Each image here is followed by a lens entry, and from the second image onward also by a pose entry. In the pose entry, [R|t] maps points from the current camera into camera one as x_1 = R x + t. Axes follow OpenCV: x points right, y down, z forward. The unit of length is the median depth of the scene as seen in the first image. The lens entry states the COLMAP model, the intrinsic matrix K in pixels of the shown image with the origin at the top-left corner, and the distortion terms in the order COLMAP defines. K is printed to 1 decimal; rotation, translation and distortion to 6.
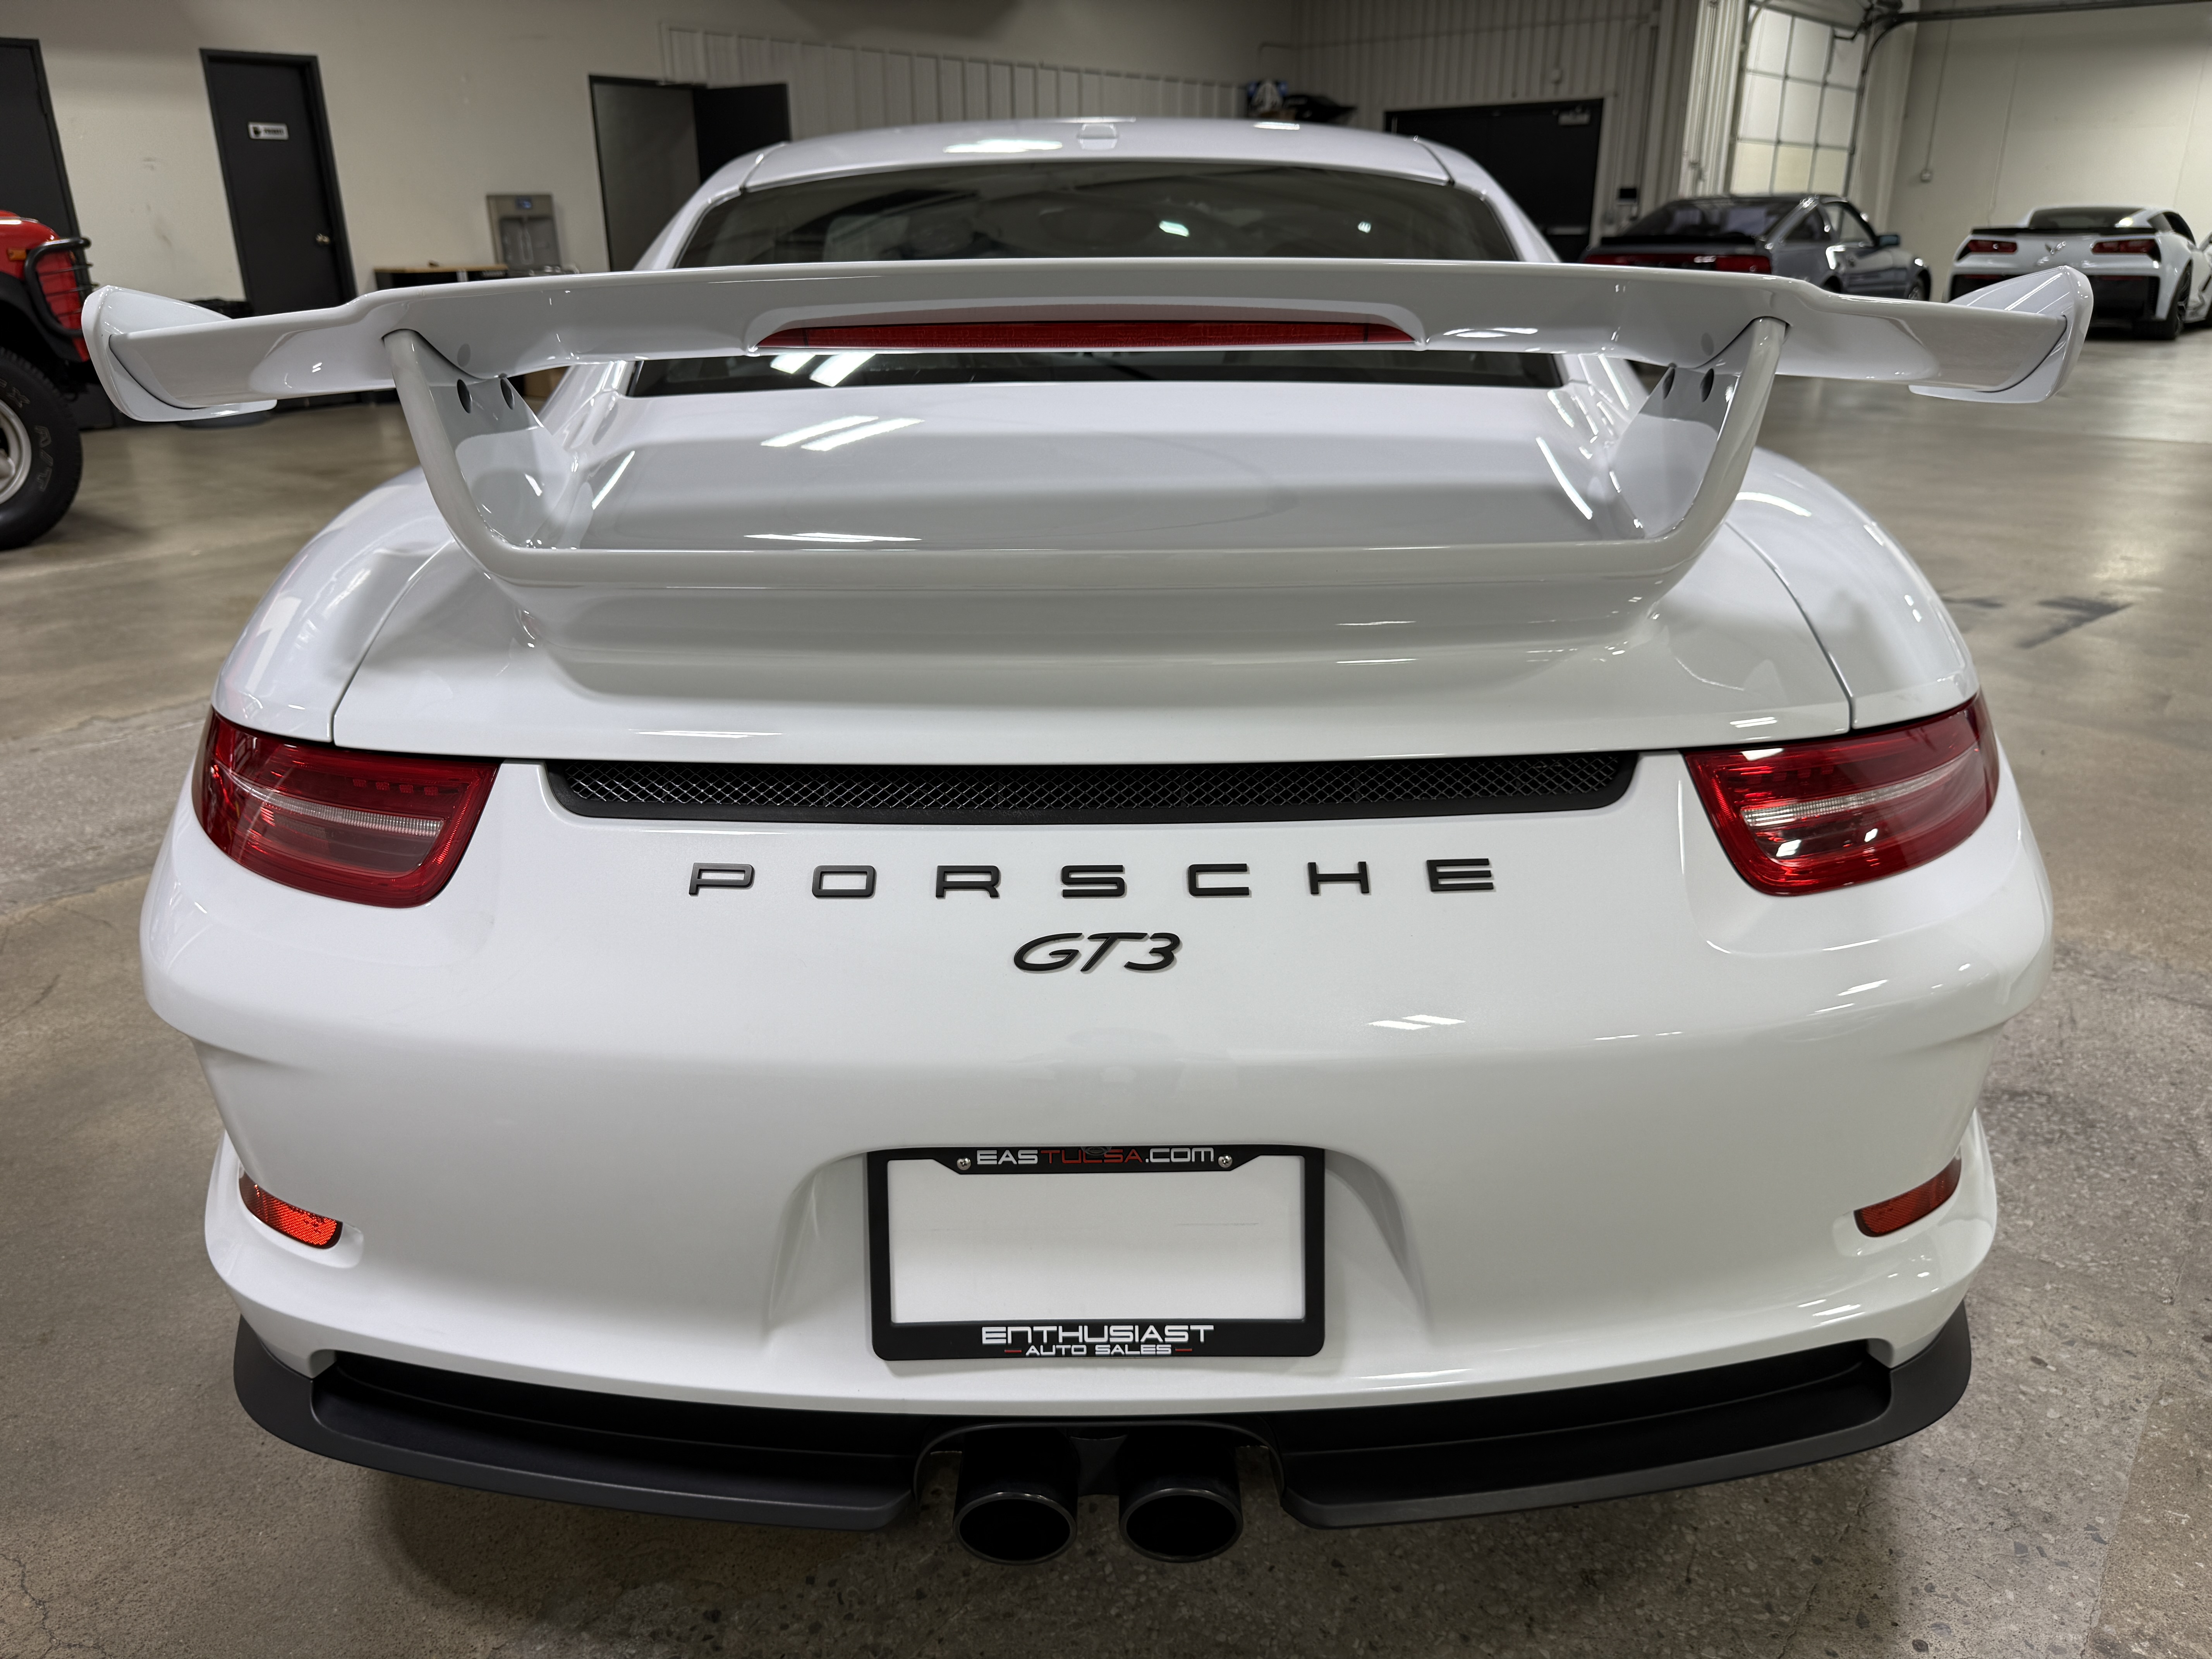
lens RADIAL K [[1590.8, 0, 1113.4], [0, 1590.8, 823.5], [0, 0, 1]] dist [-0.004868, 0.001810]
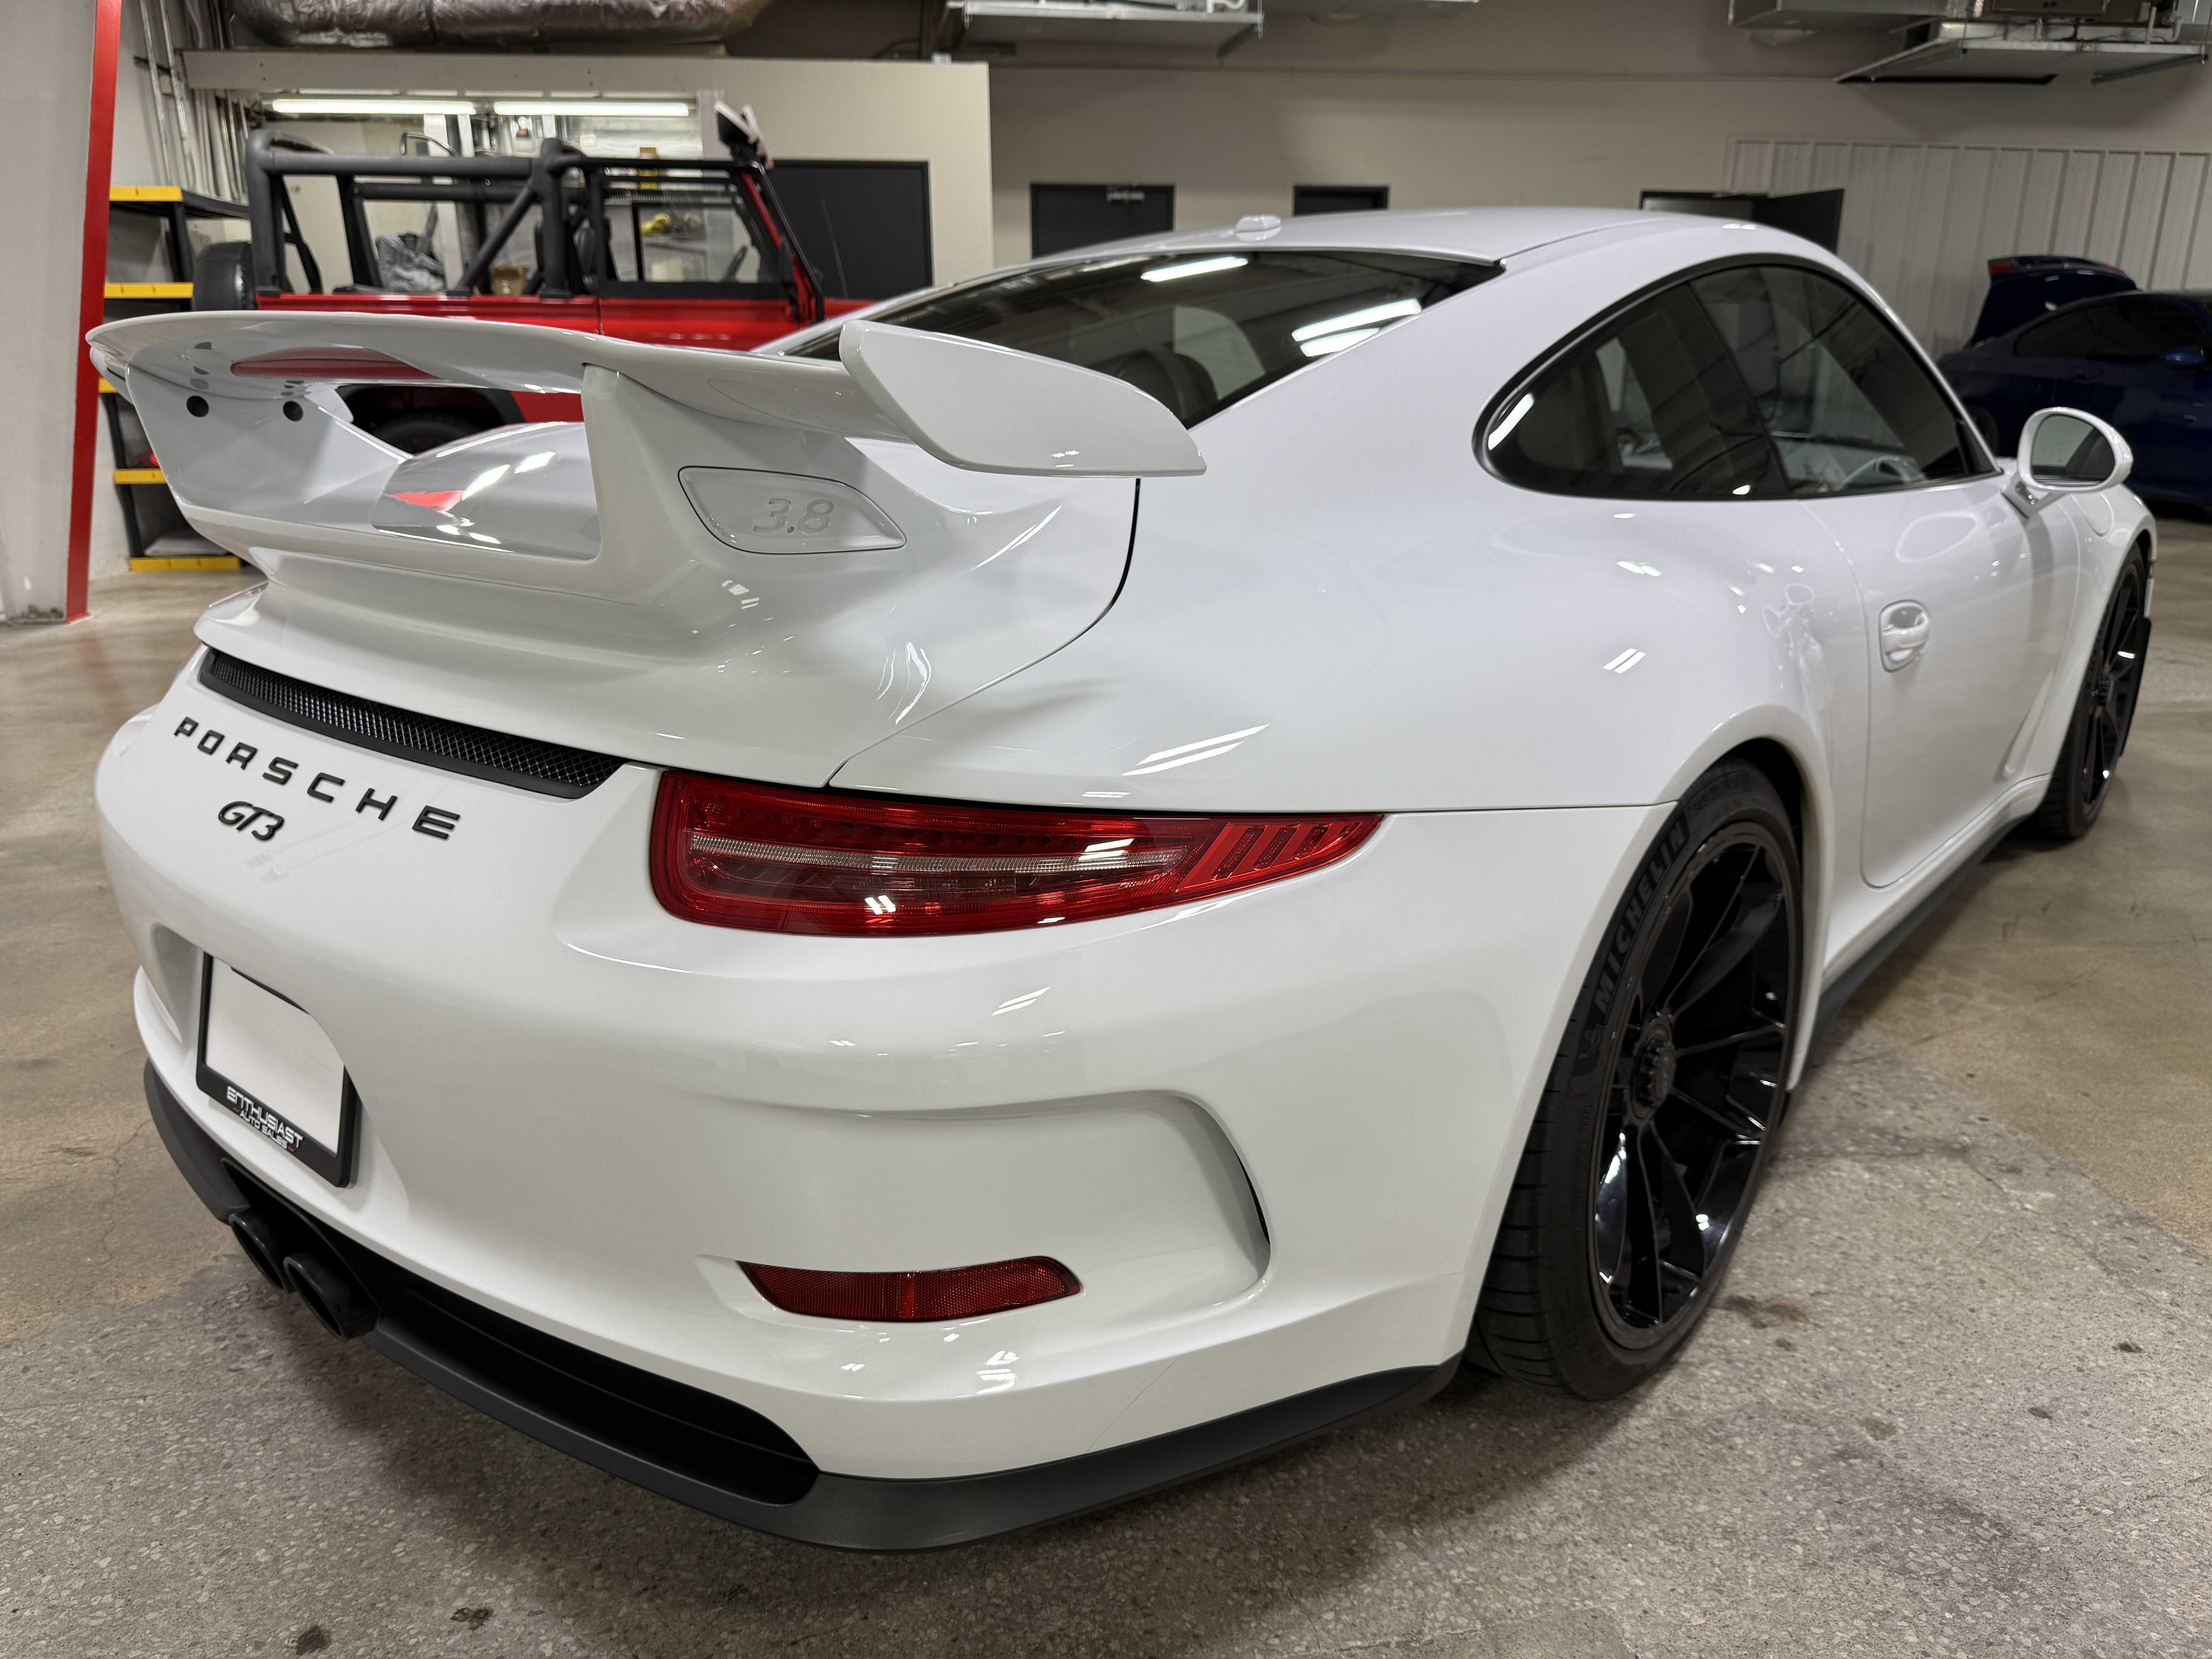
lens RADIAL K [[1581.6, 0, 1107.5], [0, 1581.6, 837.8], [0, 0, 1]] dist [-0.001871, -0.008557]
pose [[0.761199, 0.197146, -0.617826, 0.096910], [-0.230765, 0.972661, 0.026056, -0.007501], [0.606072, 0.122739, 0.785883, 0.027421]]
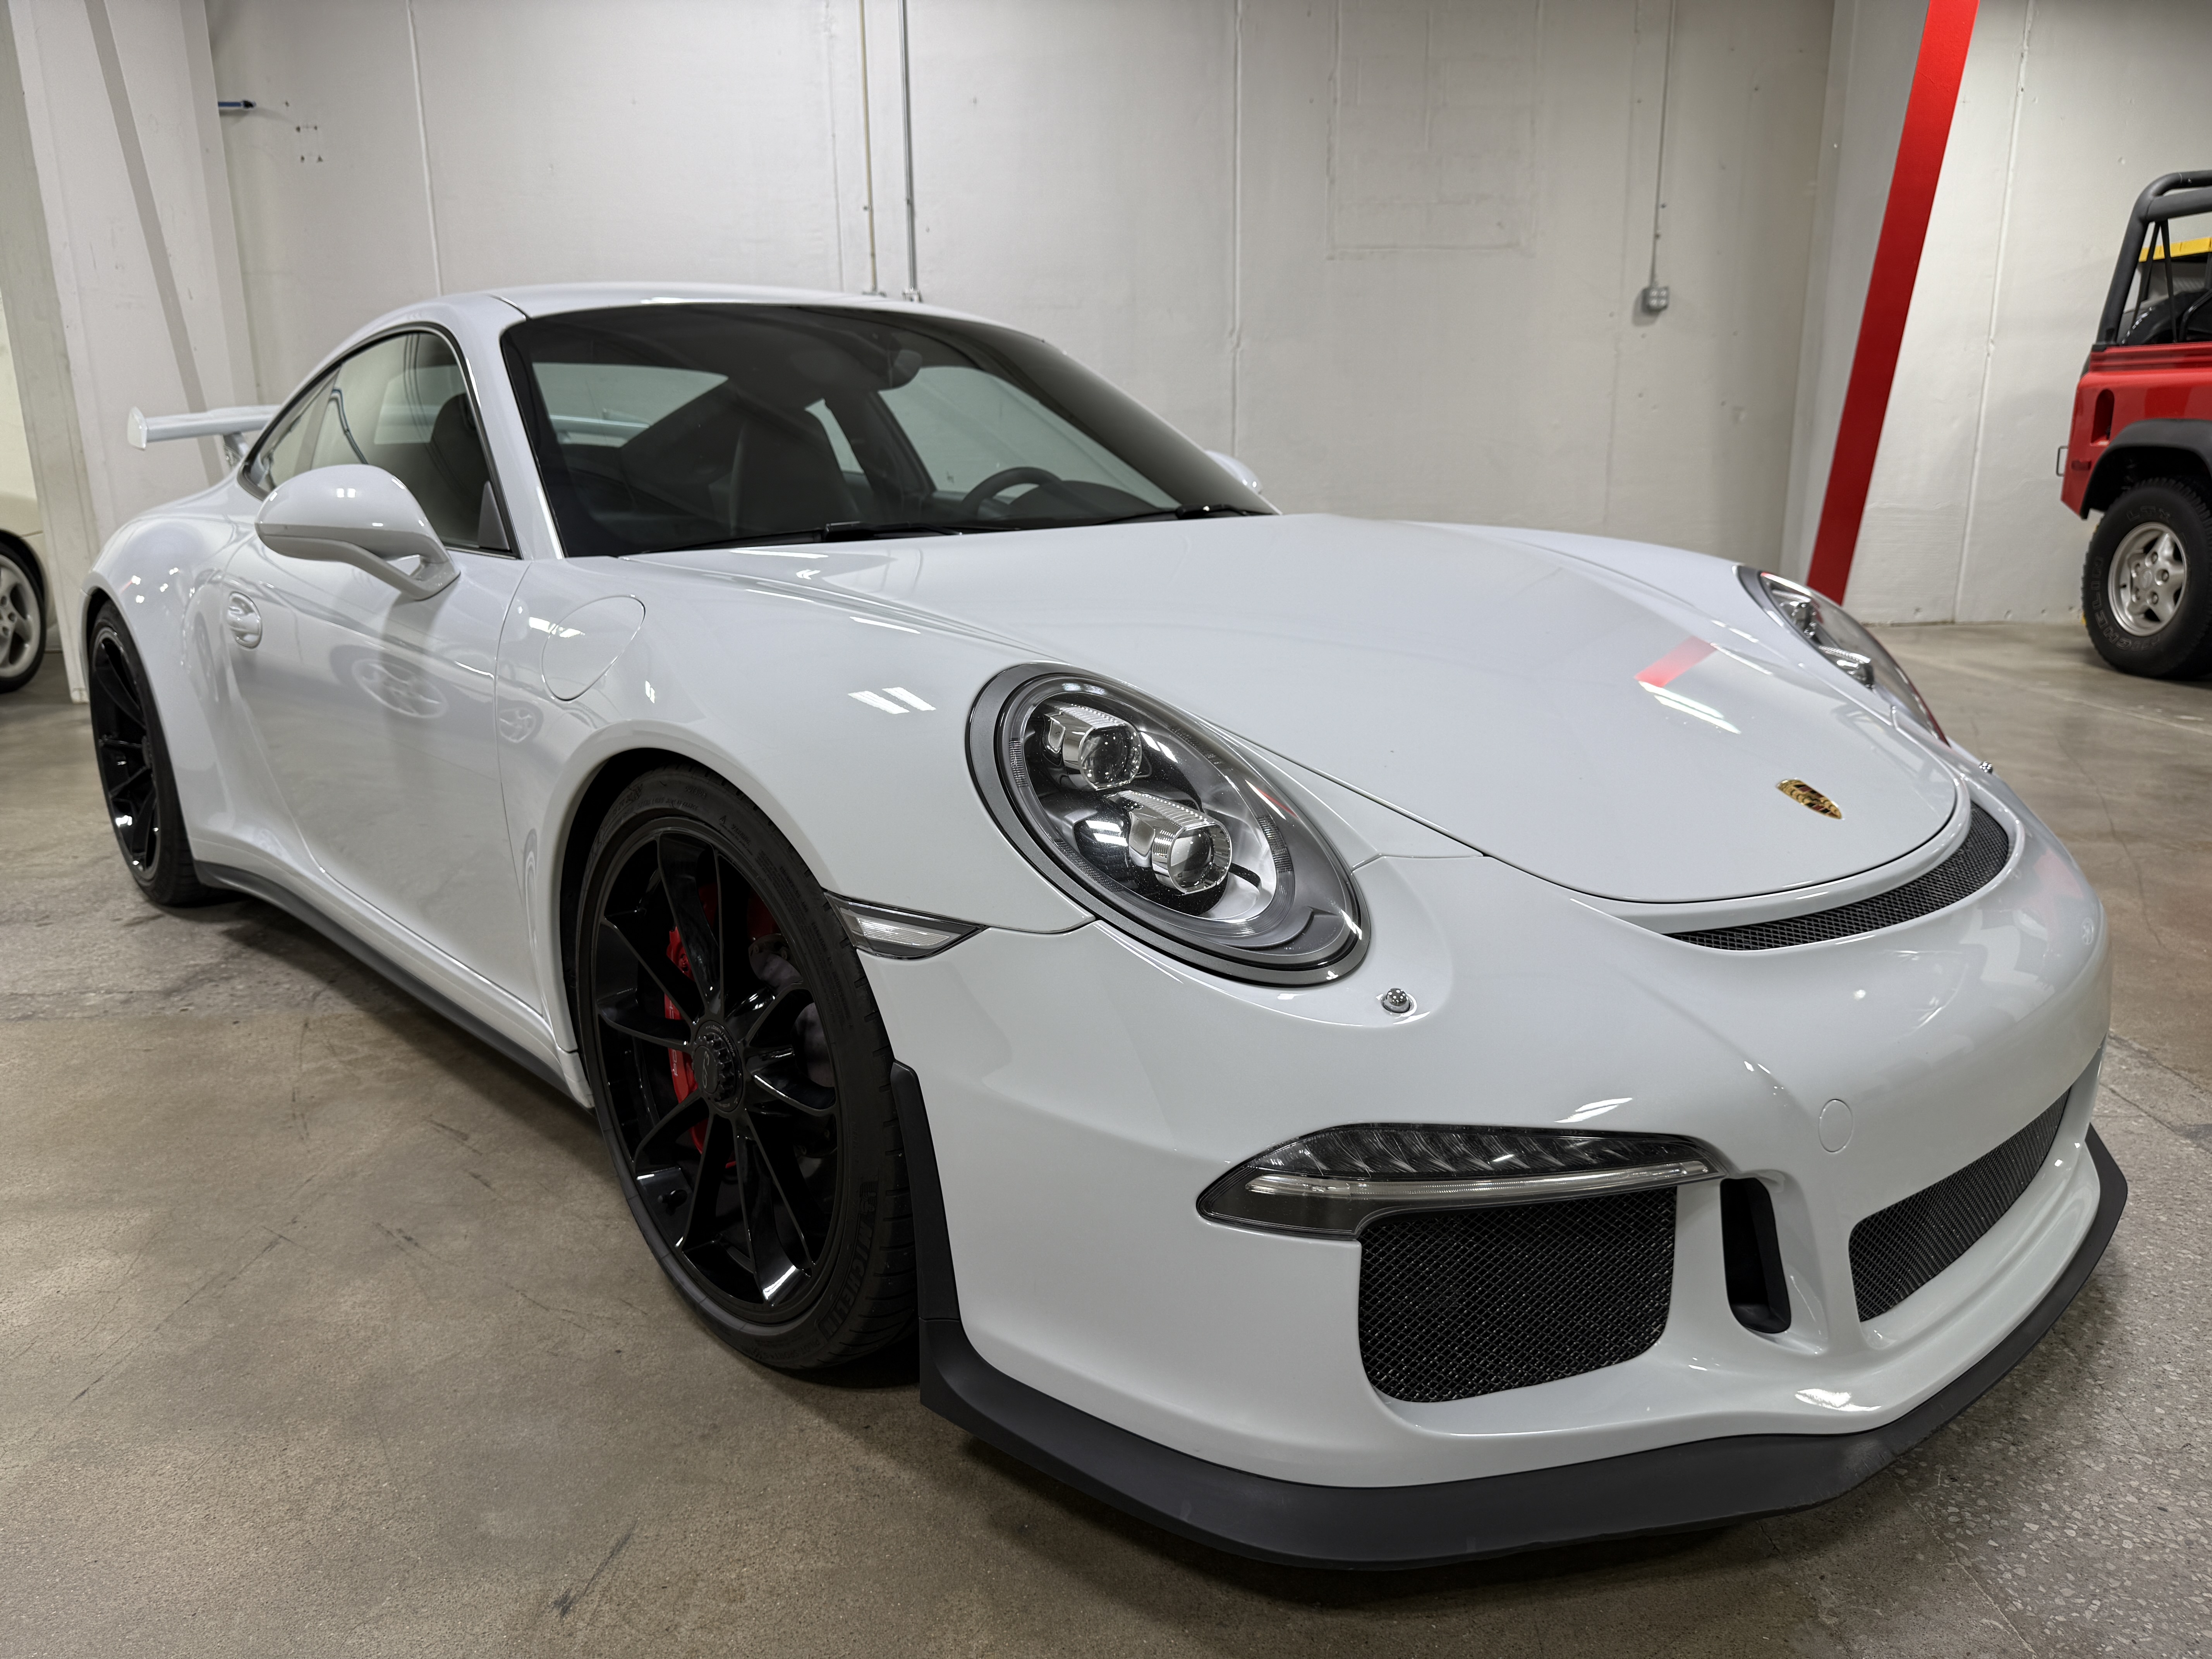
lens RADIAL K [[1590.8, 0, 1113.4], [0, 1590.8, 823.5], [0, 0, 1]] dist [-0.004868, 0.001810]
pose [[-0.734201, 0.177445, -0.655334, 0.112310], [-0.226486, 0.845937, 0.482798, -0.136181], [0.640042, 0.502895, -0.580899, 0.379158]]
